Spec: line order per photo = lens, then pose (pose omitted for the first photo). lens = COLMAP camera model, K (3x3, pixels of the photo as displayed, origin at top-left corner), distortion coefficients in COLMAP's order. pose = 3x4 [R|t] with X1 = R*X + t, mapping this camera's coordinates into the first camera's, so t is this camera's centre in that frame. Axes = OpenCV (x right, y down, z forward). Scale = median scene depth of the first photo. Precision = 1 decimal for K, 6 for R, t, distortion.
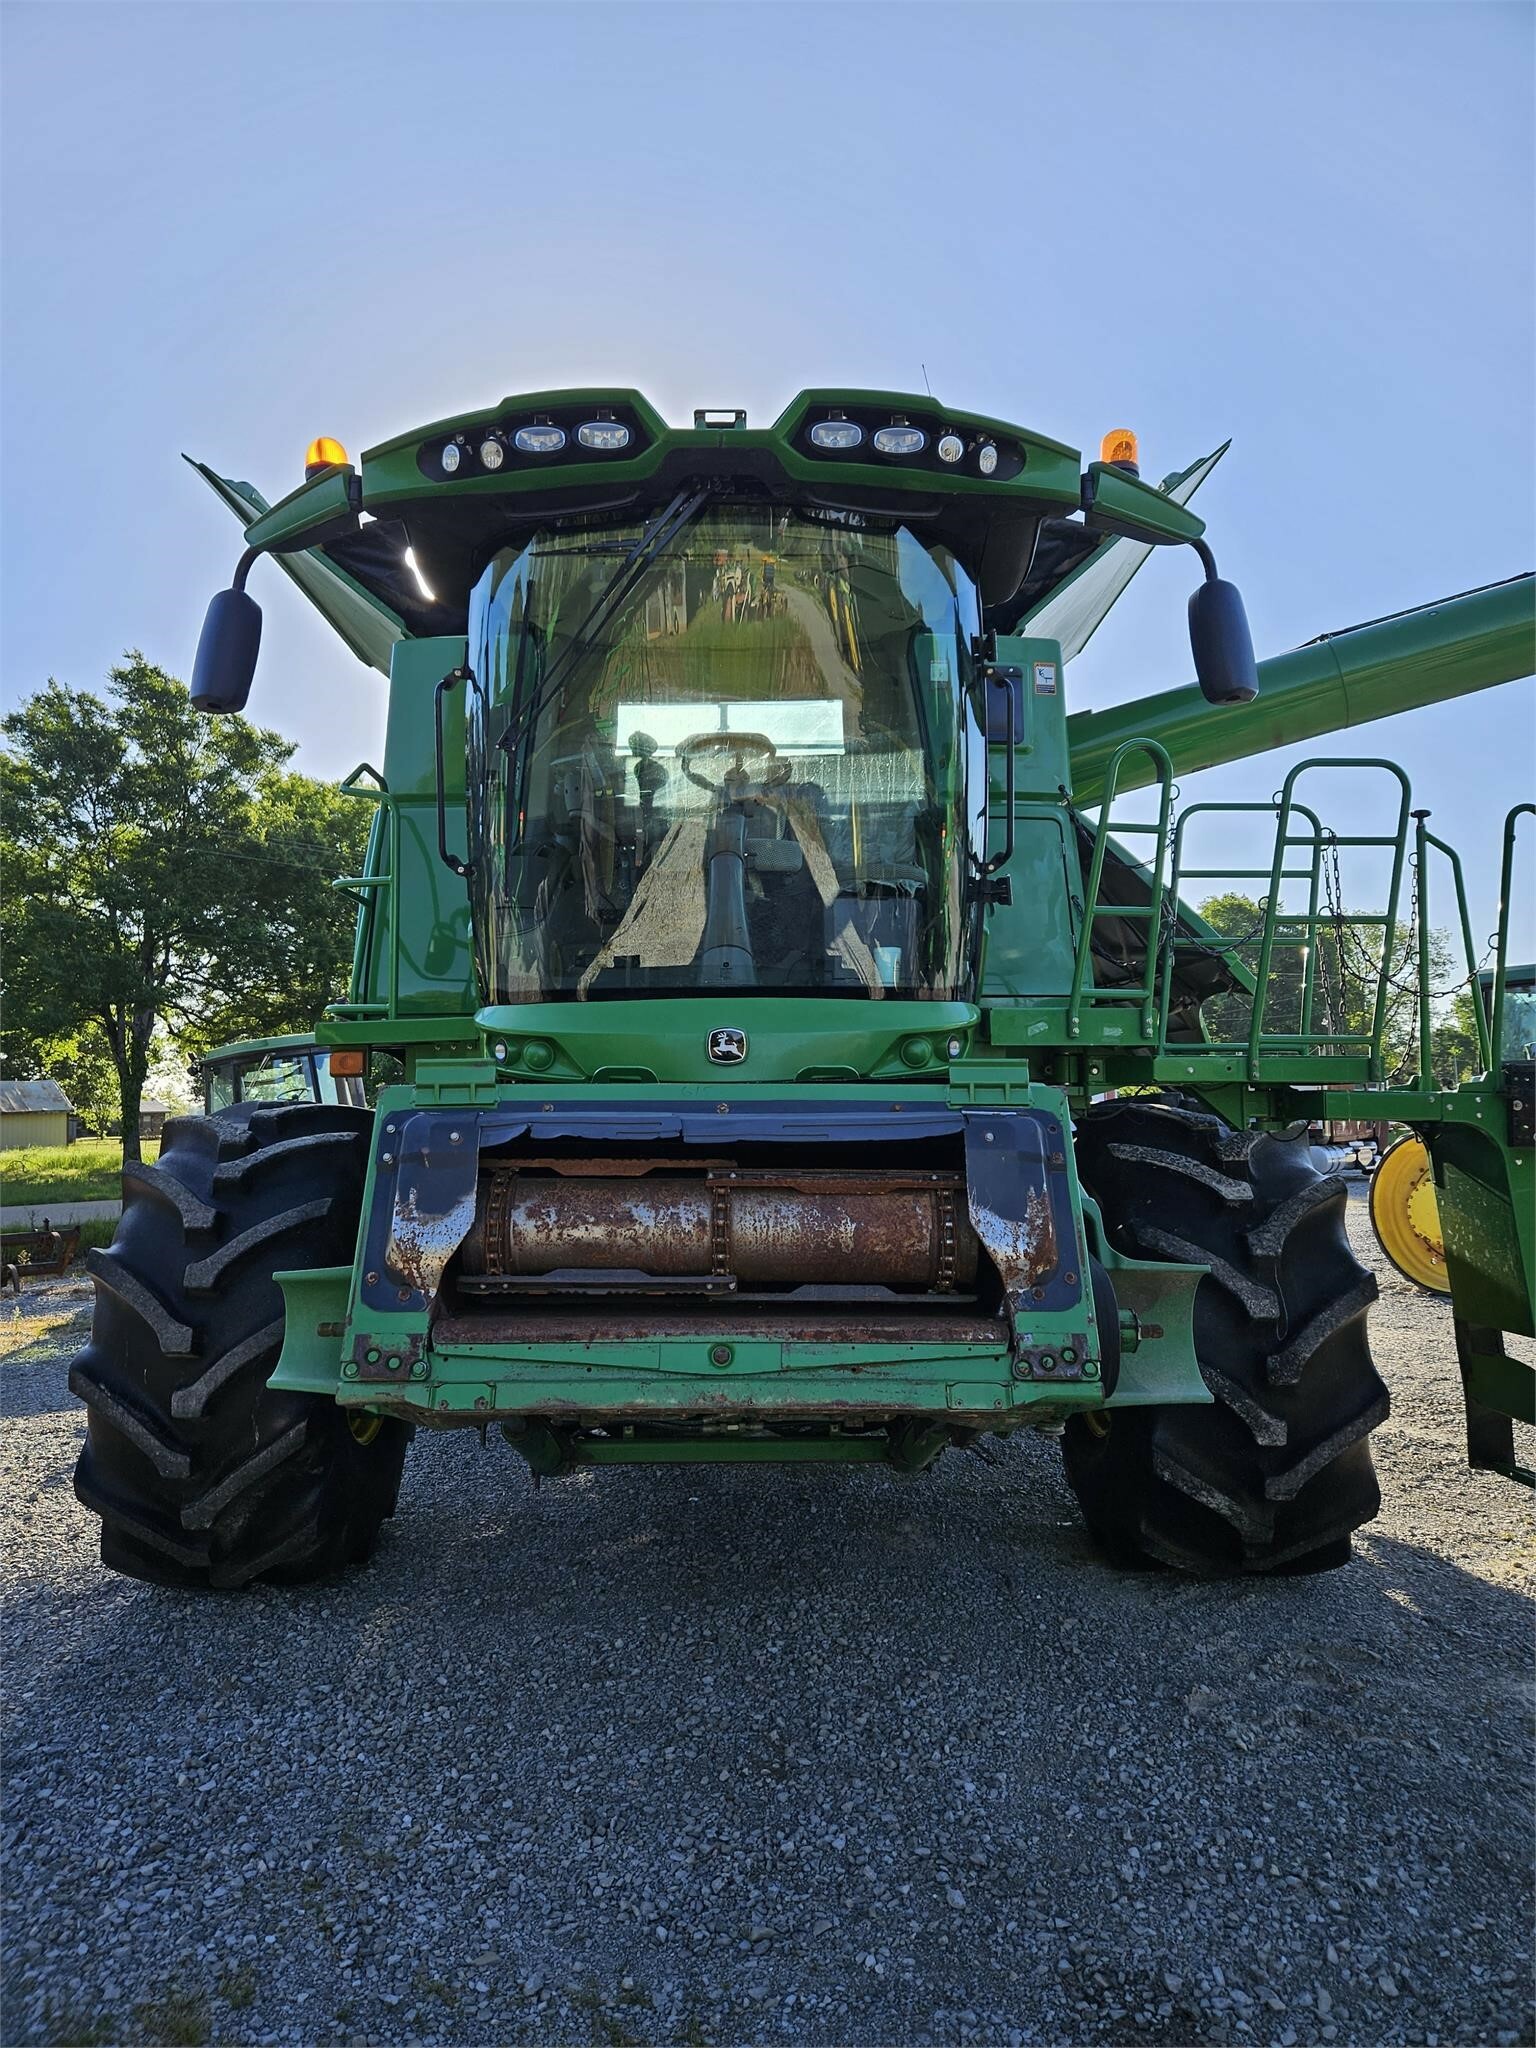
lens RADIAL K [[1357.0, 0, 757.4], [0, 1357.0, 1003.8], [0, 0, 1]] dist [0.054048, -0.021524]
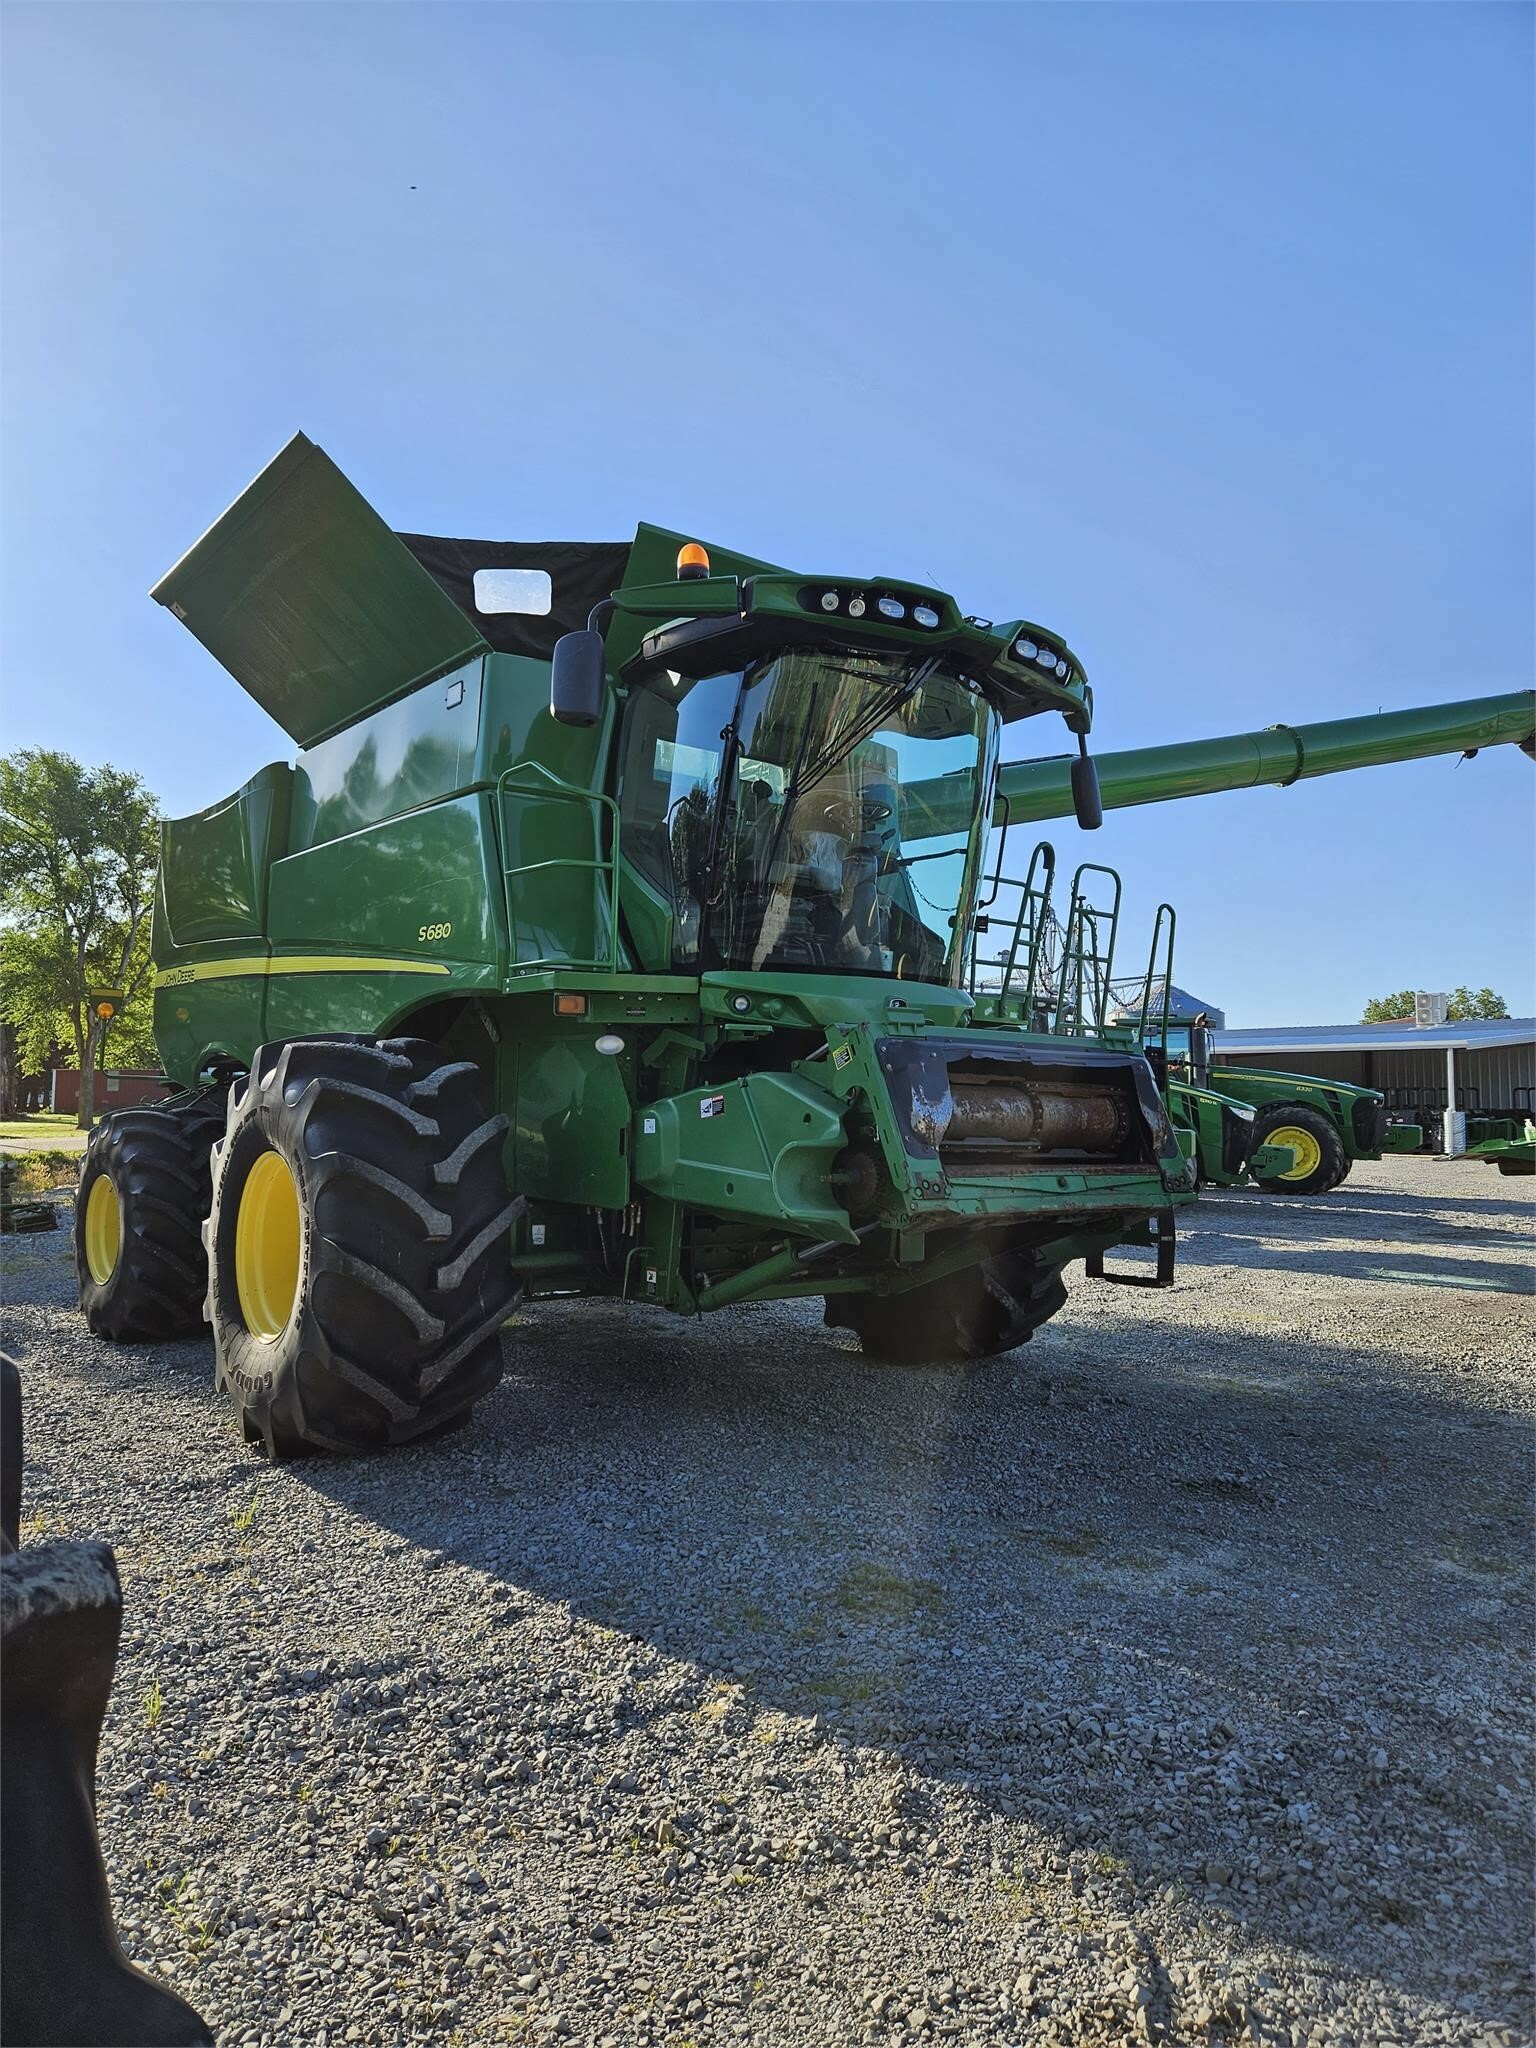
lens RADIAL K [[1357.0, 0, 767.1], [0, 1357.0, 1006.5], [0, 0, 1]] dist [0.054048, -0.021524]
pose [[0.796373, 0.061534, 0.601667, -1.169794], [-0.066709, 0.997678, -0.013738, 0.064414], [-0.601115, -0.029197, 0.798629, -0.151941]]
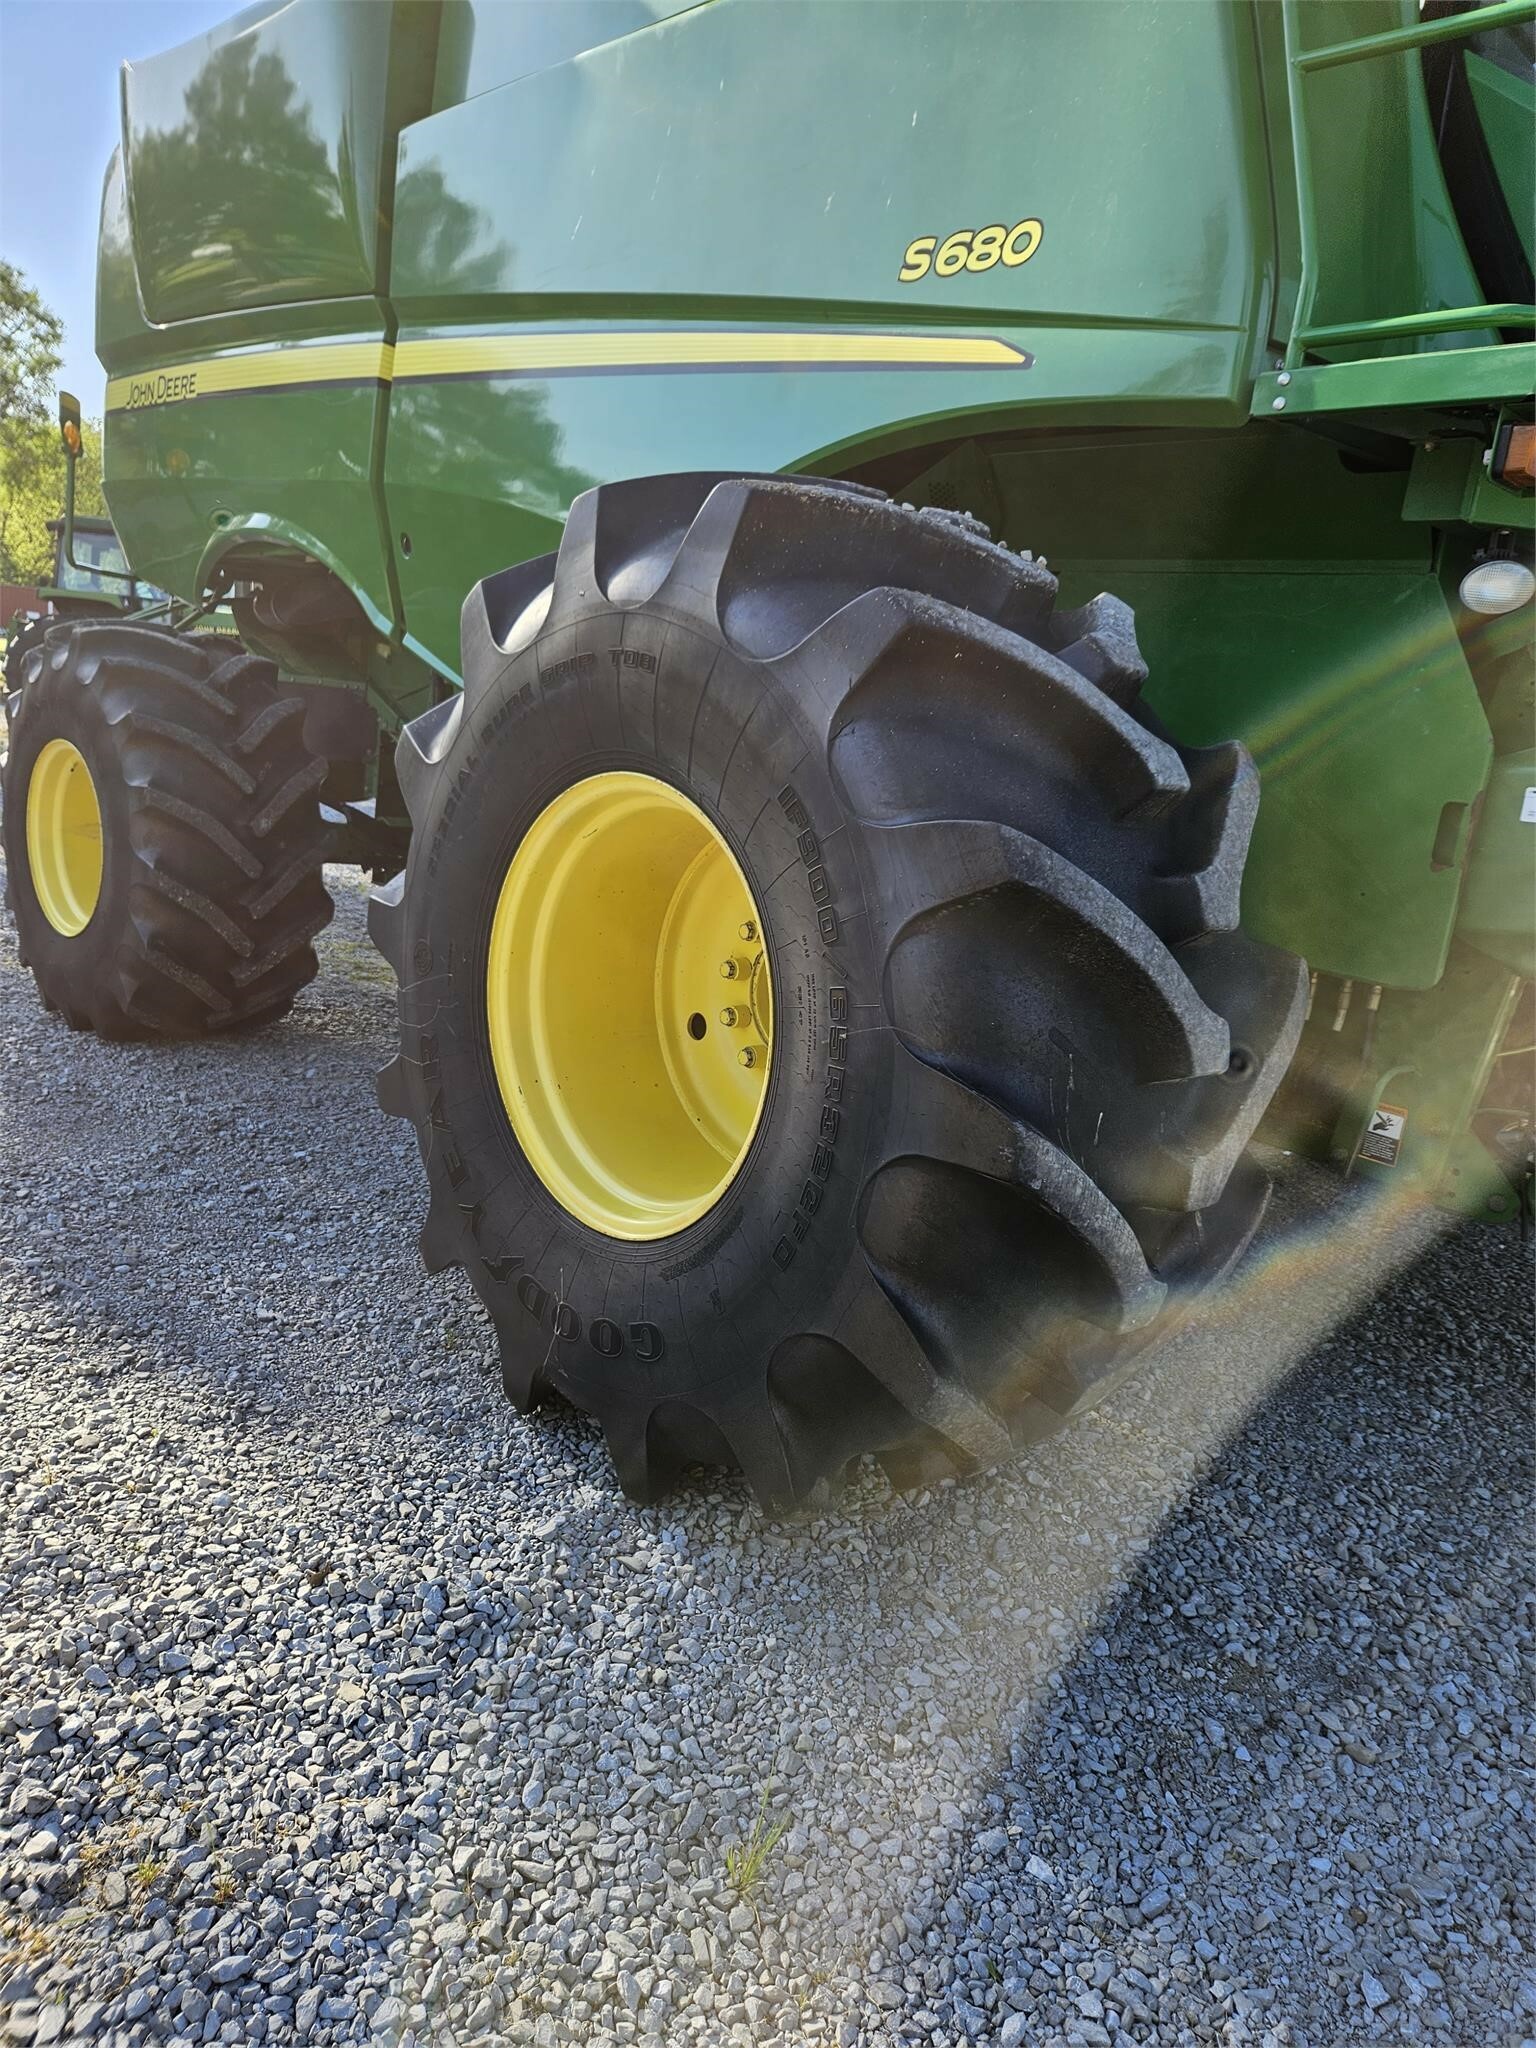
lens RADIAL K [[1357.0, 0, 777.4], [0, 1357.0, 1004.1], [0, 0, 1]] dist [0.054048, -0.021524]
pose [[0.735473, -0.043363, 0.676165, -1.029215], [-0.178164, 0.950454, 0.254745, 0.185150], [-0.653710, -0.307827, 0.691308, 1.007329]]
